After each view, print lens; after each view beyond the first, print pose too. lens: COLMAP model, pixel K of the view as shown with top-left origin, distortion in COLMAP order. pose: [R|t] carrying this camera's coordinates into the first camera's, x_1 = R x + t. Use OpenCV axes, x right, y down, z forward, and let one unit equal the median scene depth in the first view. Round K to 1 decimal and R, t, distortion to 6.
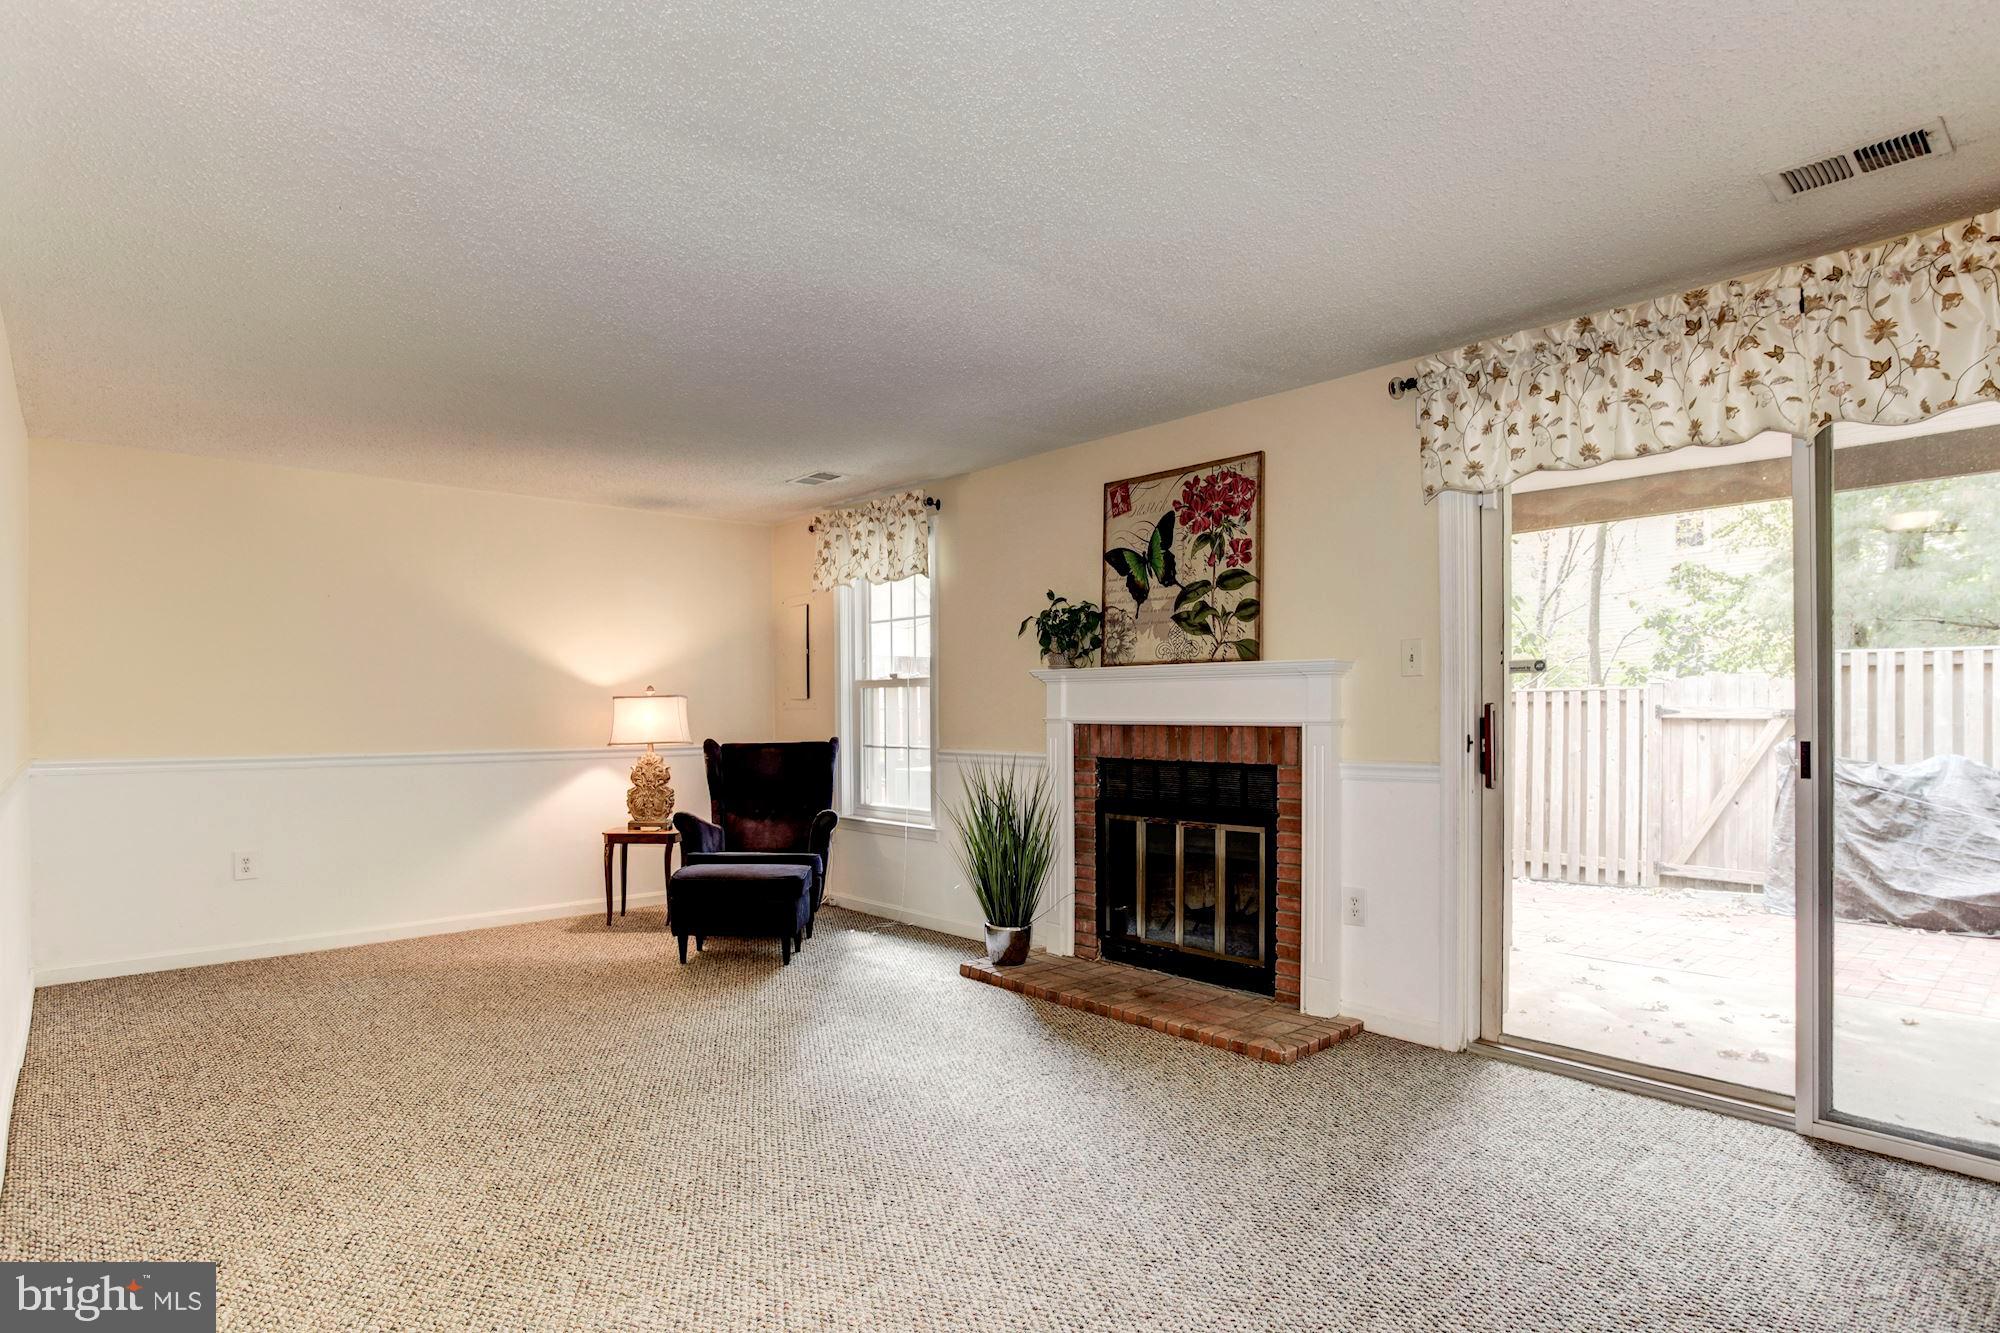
lens RADIAL K [[1105.4, 0, 999.5], [0, 1105.4, 756.5], [0, 0, 1]] dist [-0.049689, 0.001415]
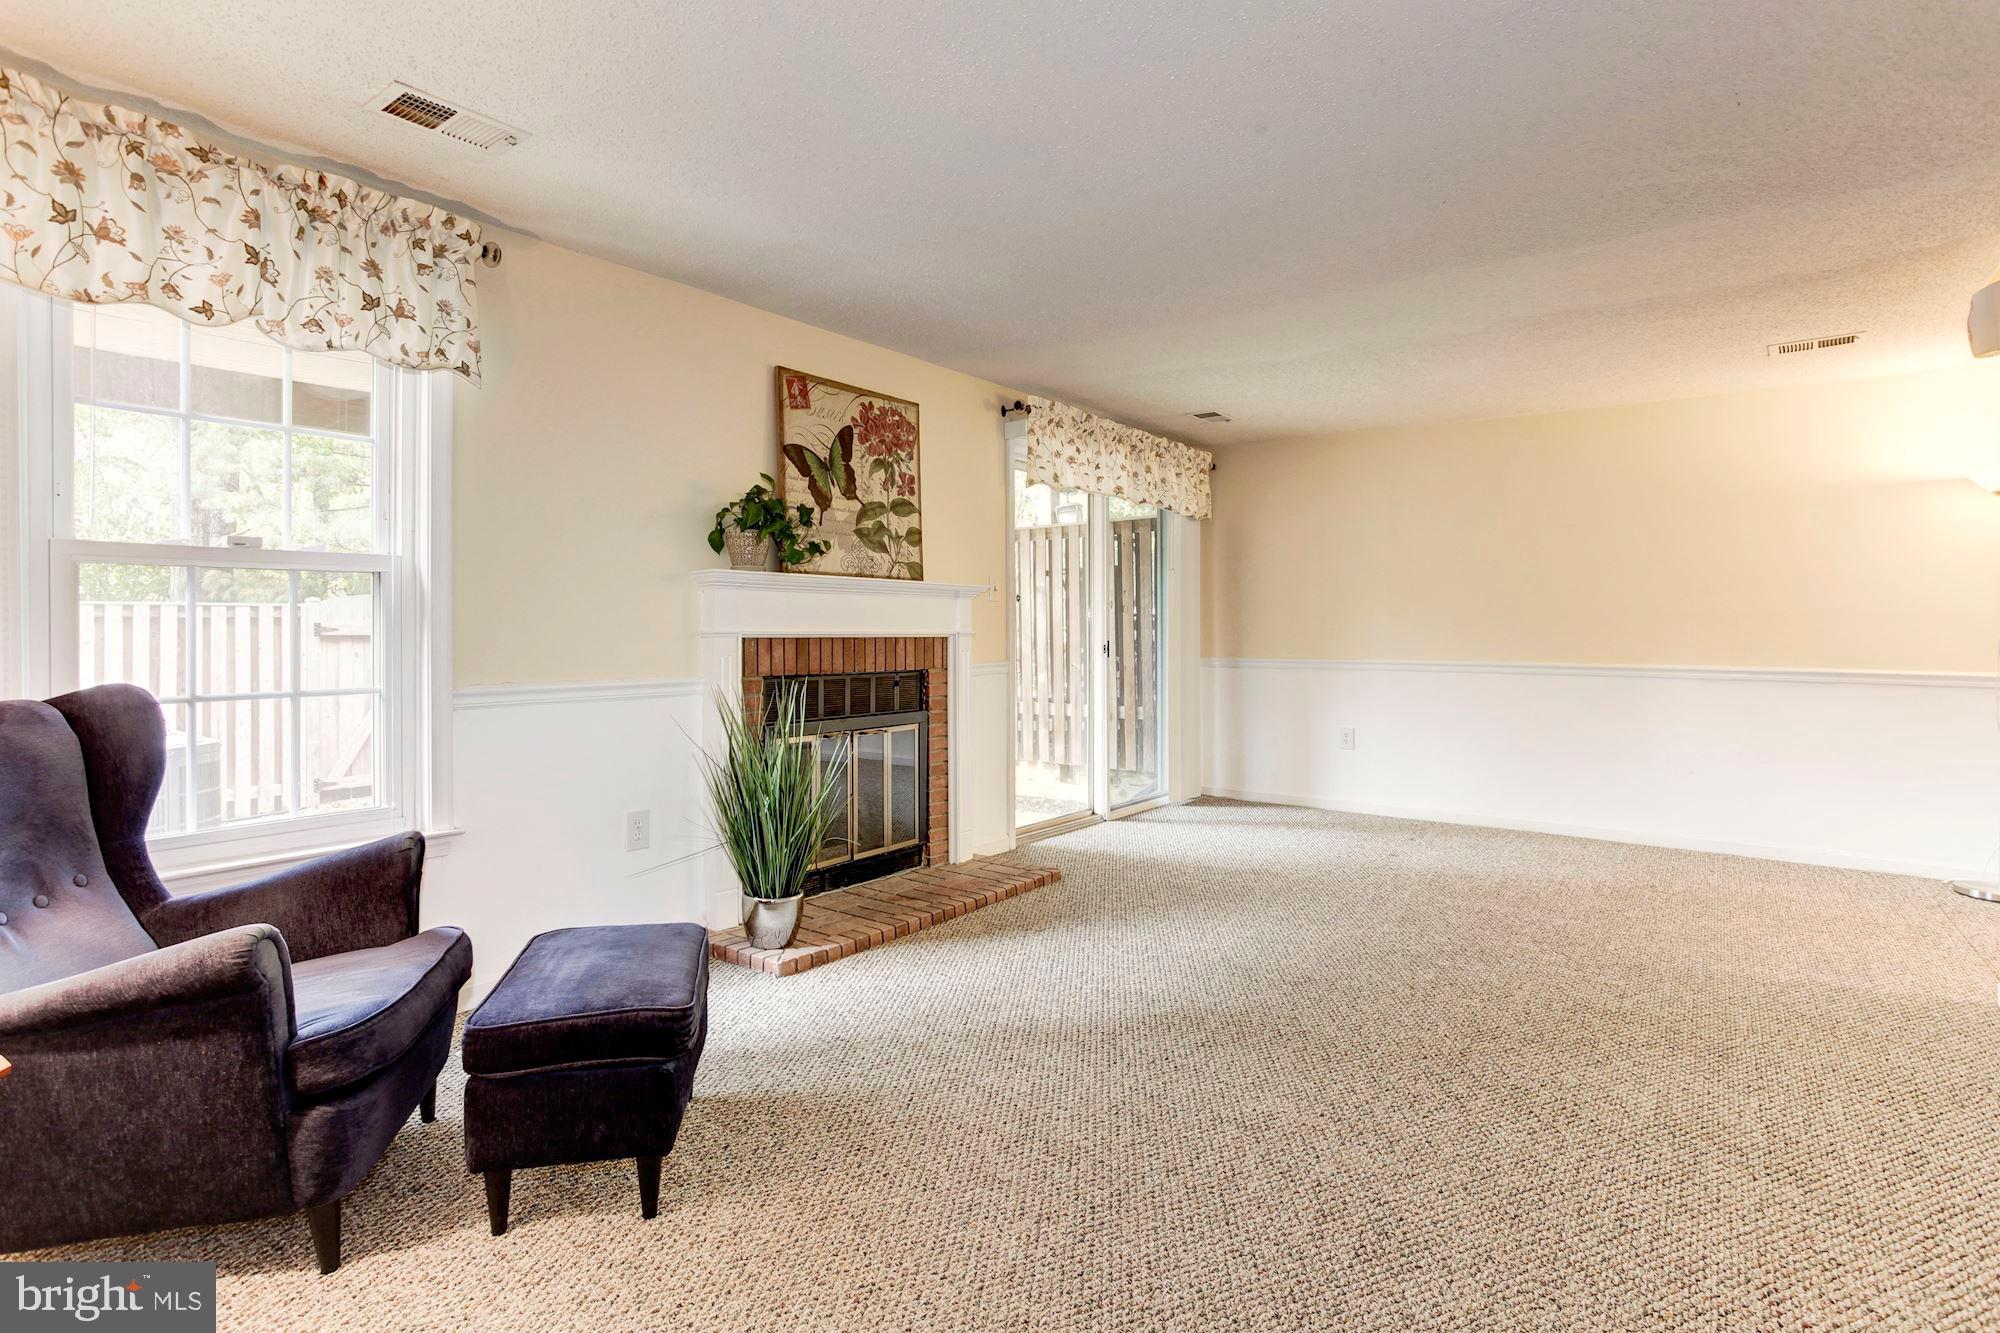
lens RADIAL K [[995.4, 0, 1005.9], [0, 995.4, 654.7], [0, 0, 1]] dist [-0.059369, 0.036448]
pose [[-0.213827, -0.021665, 0.976631, -0.749501], [0.042228, 0.998614, 0.031399, -0.034796], [-0.975958, 0.047955, -0.212616, 1.038752]]
